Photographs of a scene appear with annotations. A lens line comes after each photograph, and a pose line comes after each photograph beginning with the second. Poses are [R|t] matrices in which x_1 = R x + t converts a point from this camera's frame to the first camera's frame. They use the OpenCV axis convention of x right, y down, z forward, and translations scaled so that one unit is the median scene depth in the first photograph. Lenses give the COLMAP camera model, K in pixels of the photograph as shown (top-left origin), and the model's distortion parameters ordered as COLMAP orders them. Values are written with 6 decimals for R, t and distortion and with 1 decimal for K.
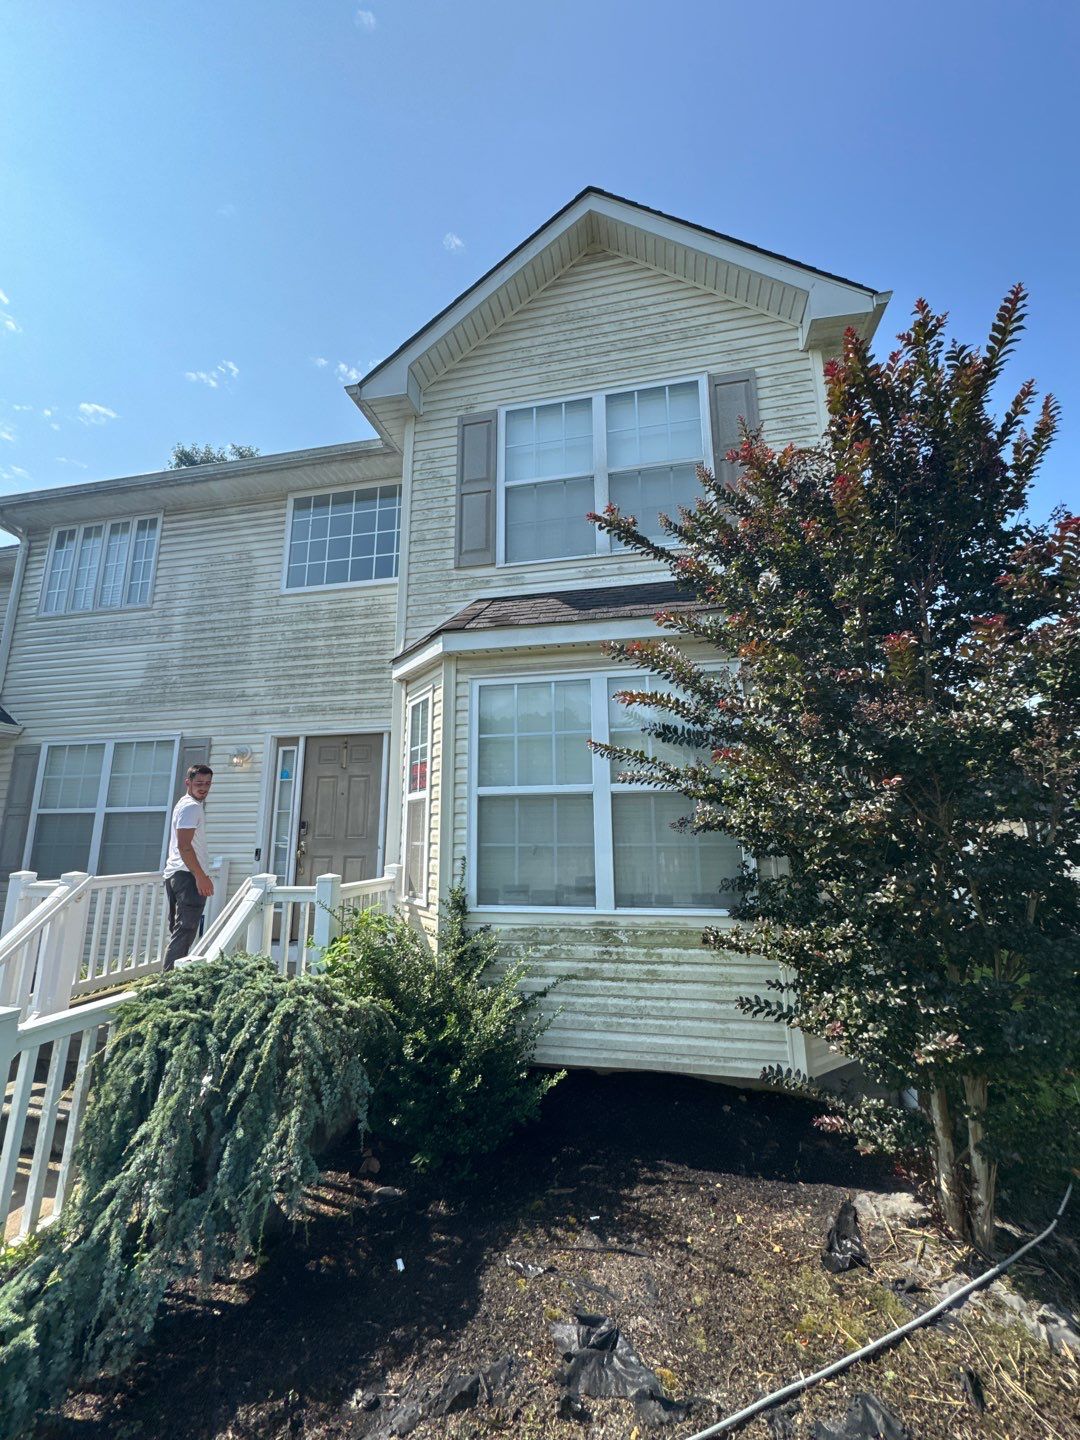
lens RADIAL K [[573.5, 0, 543.3], [0, 573.5, 720.1], [0, 0, 1]] dist [-0.000286, 0.000459]
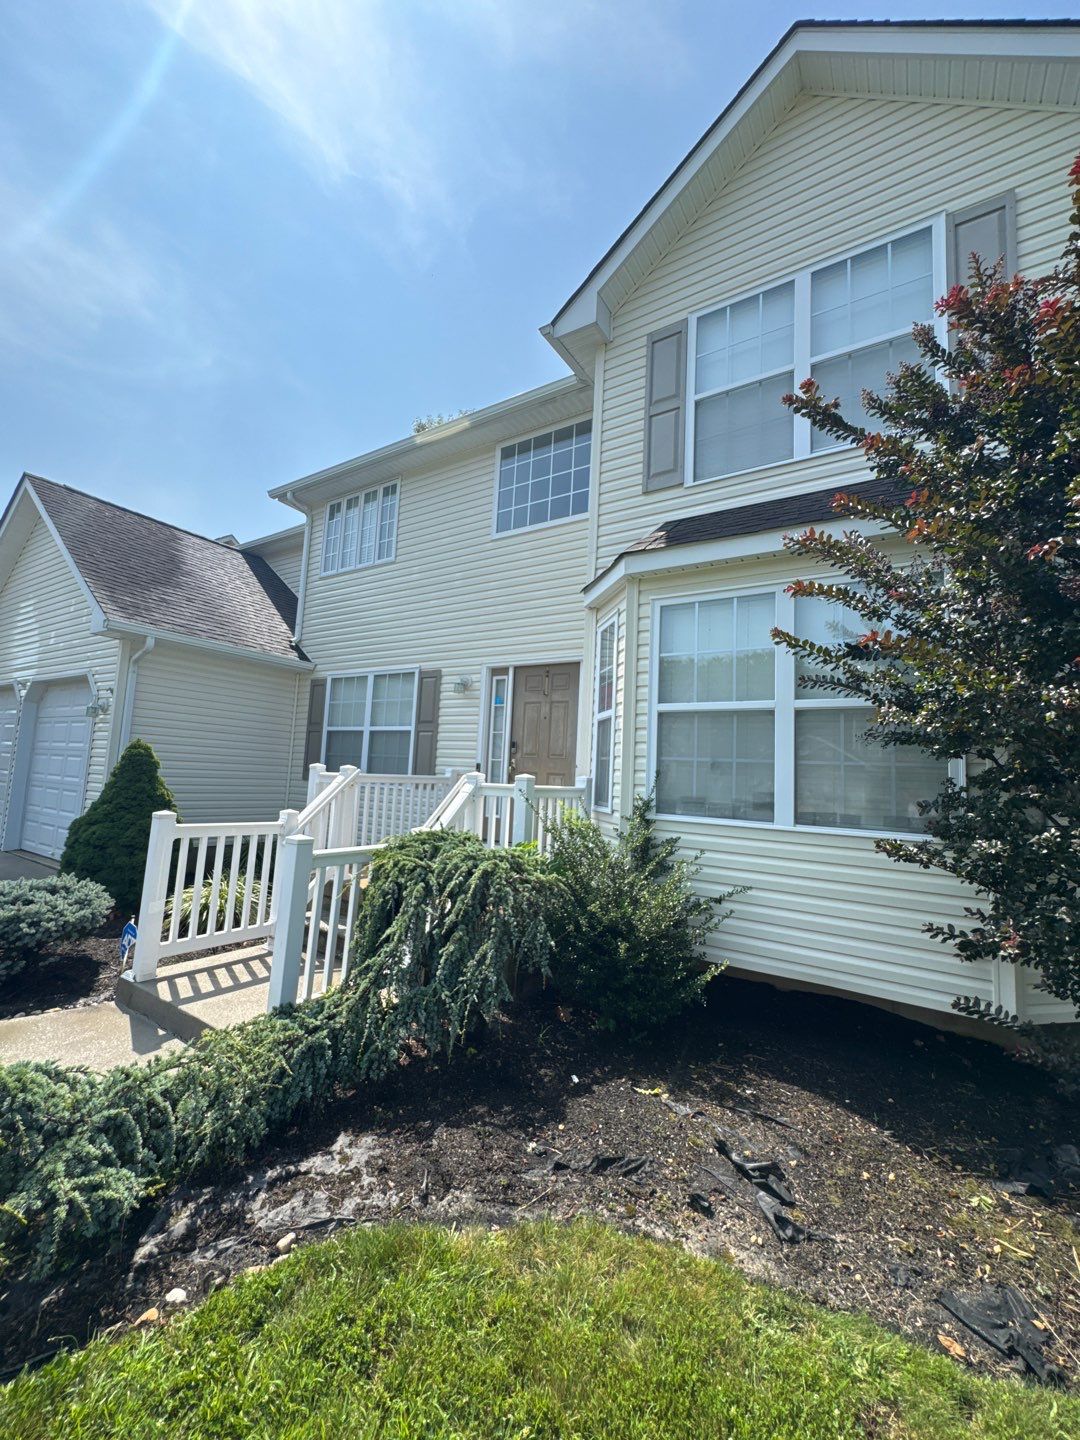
lens RADIAL K [[575.3, 0, 543.7], [0, 575.3, 719.6], [0, 0, 1]] dist [-0.002904, 0.000267]
pose [[0.933170, 0.017727, -0.358998, 0.052778], [0.015711, 0.995817, 0.090012, 0.037245], [0.359091, -0.089637, 0.928988, -0.038460]]
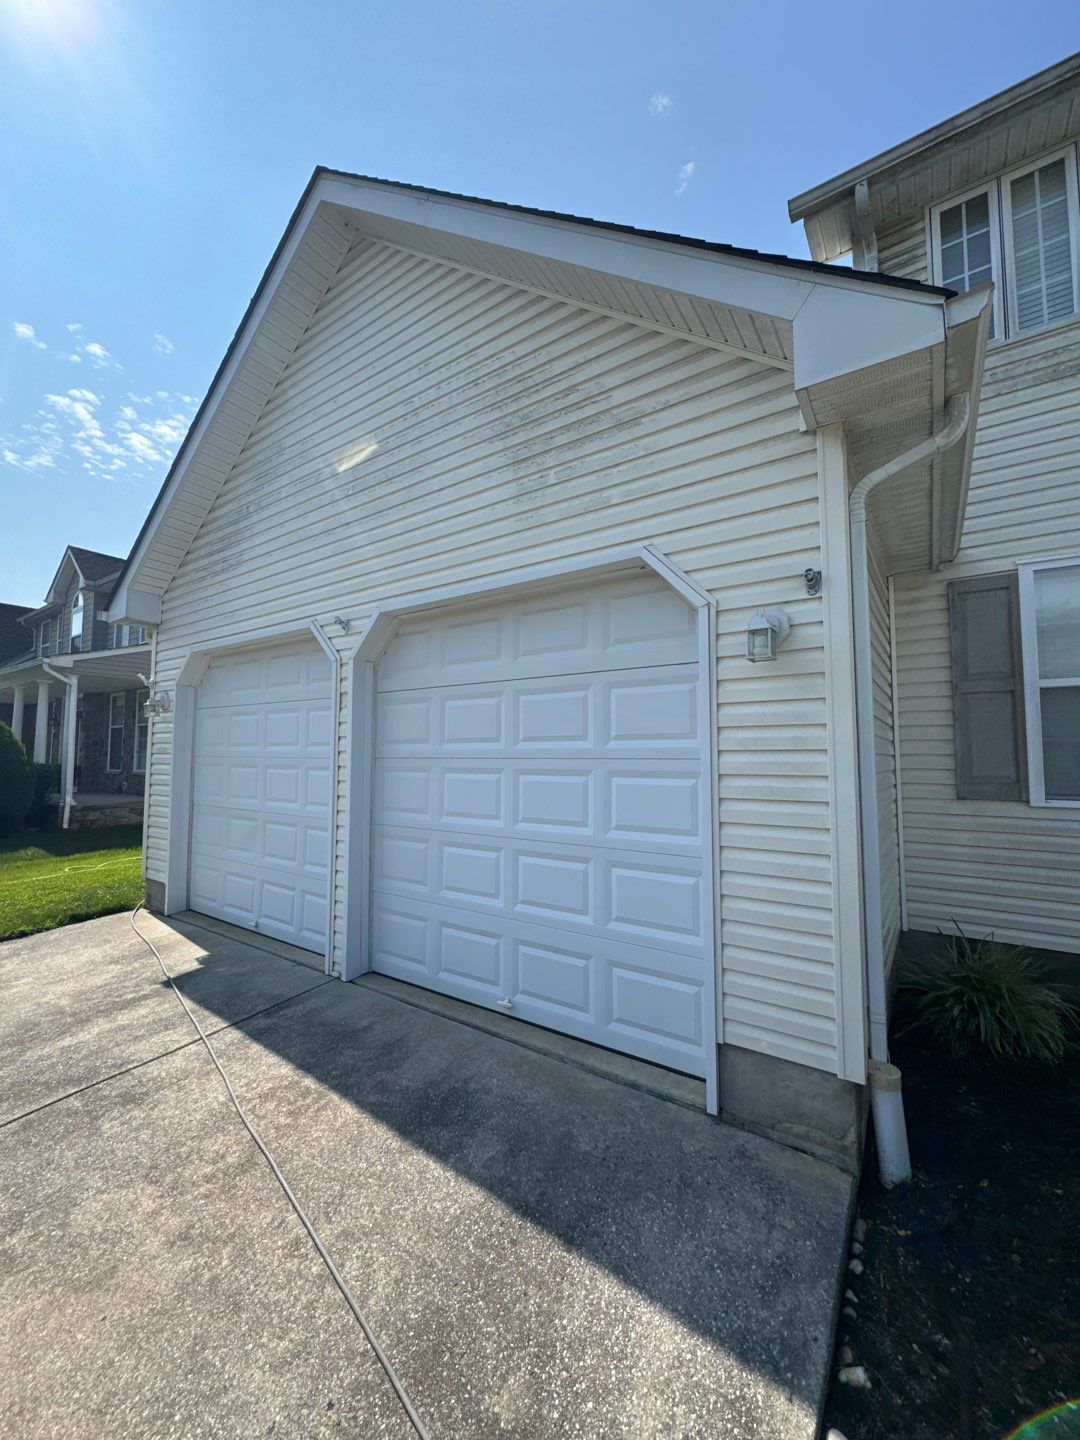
lens RADIAL K [[569.9, 0, 542.3], [0, 569.9, 722.9], [0, 0, 1]] dist [-0.002685, -0.000173]
pose [[0.918676, -0.012361, -0.394818, -1.409677], [0.065287, 0.990515, 0.120902, 0.121756], [0.389579, -0.136847, 0.910769, 0.354319]]
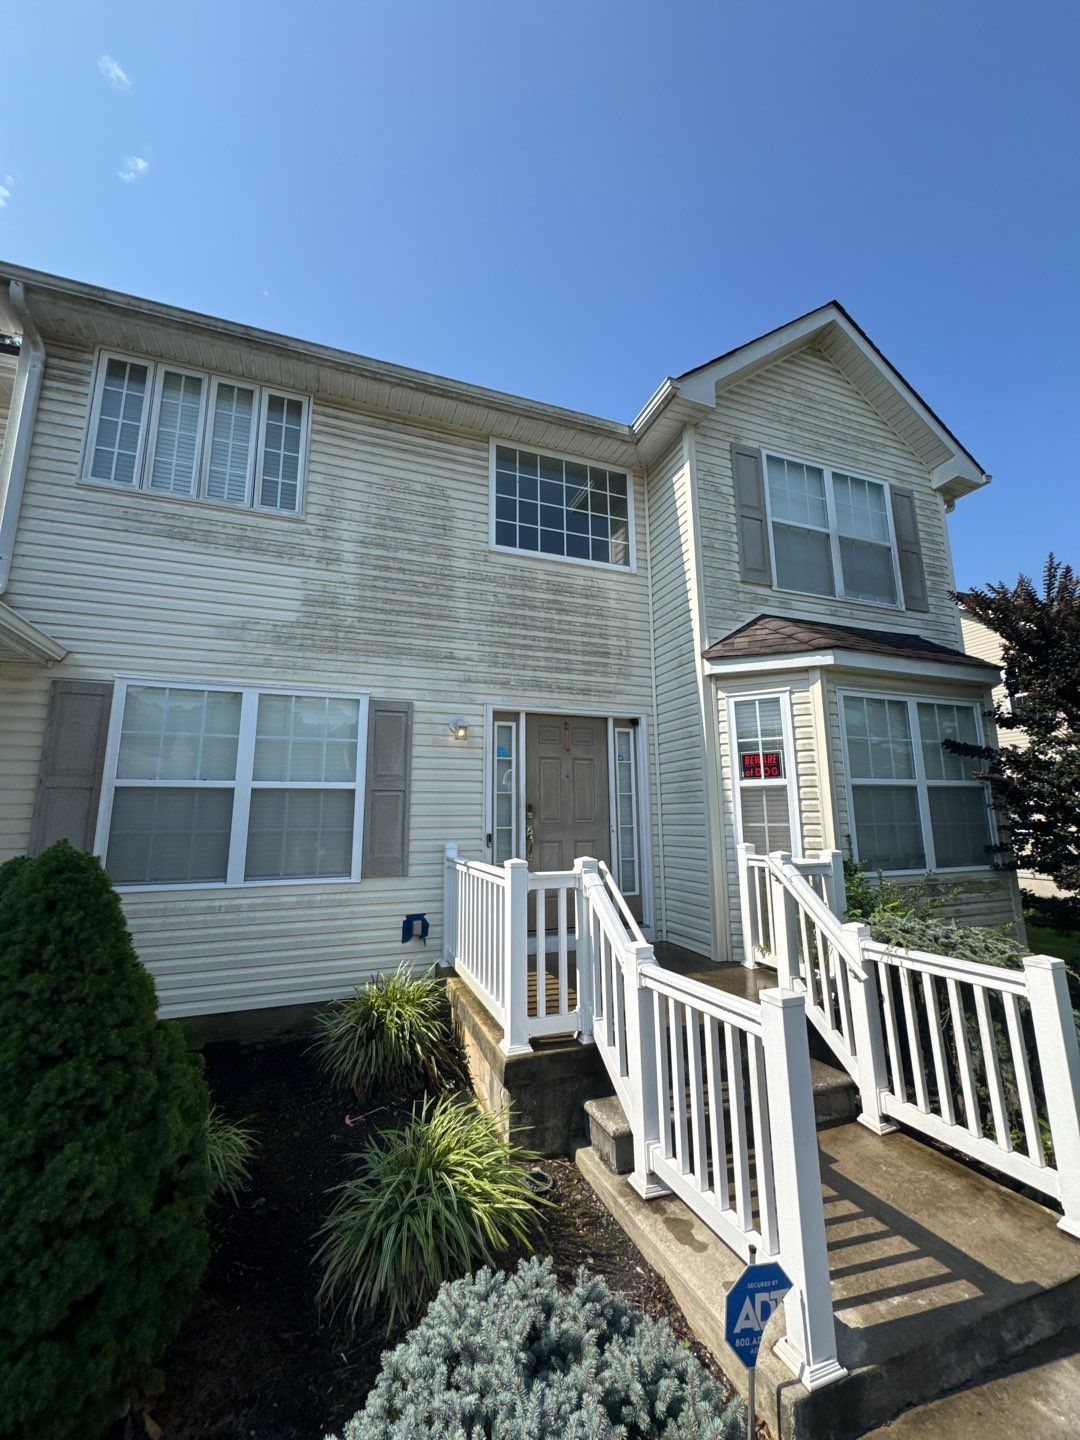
lens RADIAL K [[575.3, 0, 543.7], [0, 575.3, 719.6], [0, 0, 1]] dist [-0.002904, 0.000267]
pose [[0.845333, 0.092919, 0.526096, -1.036529], [-0.100730, 0.994817, -0.013852, 0.058280], [-0.524657, -0.041284, 0.850312, 0.232161]]
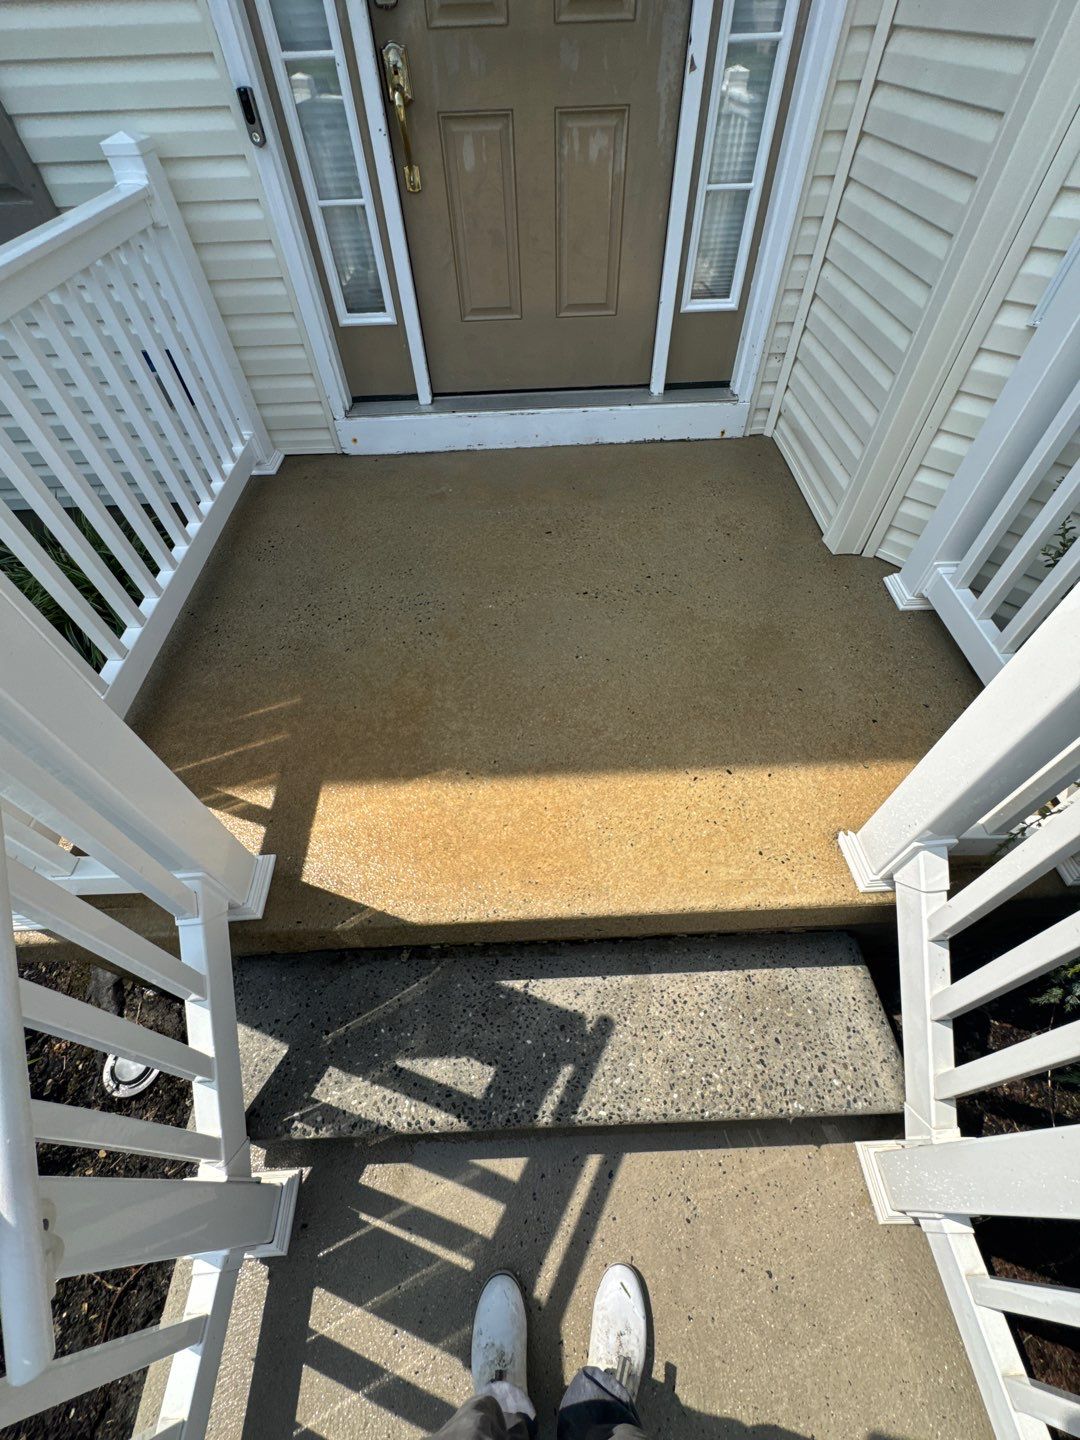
lens RADIAL K [[579.4, 0, 545.6], [0, 579.4, 718.0], [0, 0, 1]] dist [-0.003067, 0.000103]
pose [[0.971748, -0.194266, 0.134038, -0.513190], [-0.028883, 0.465763, 0.884438, 0.128766], [-0.234246, -0.863322, 0.446994, 0.651697]]
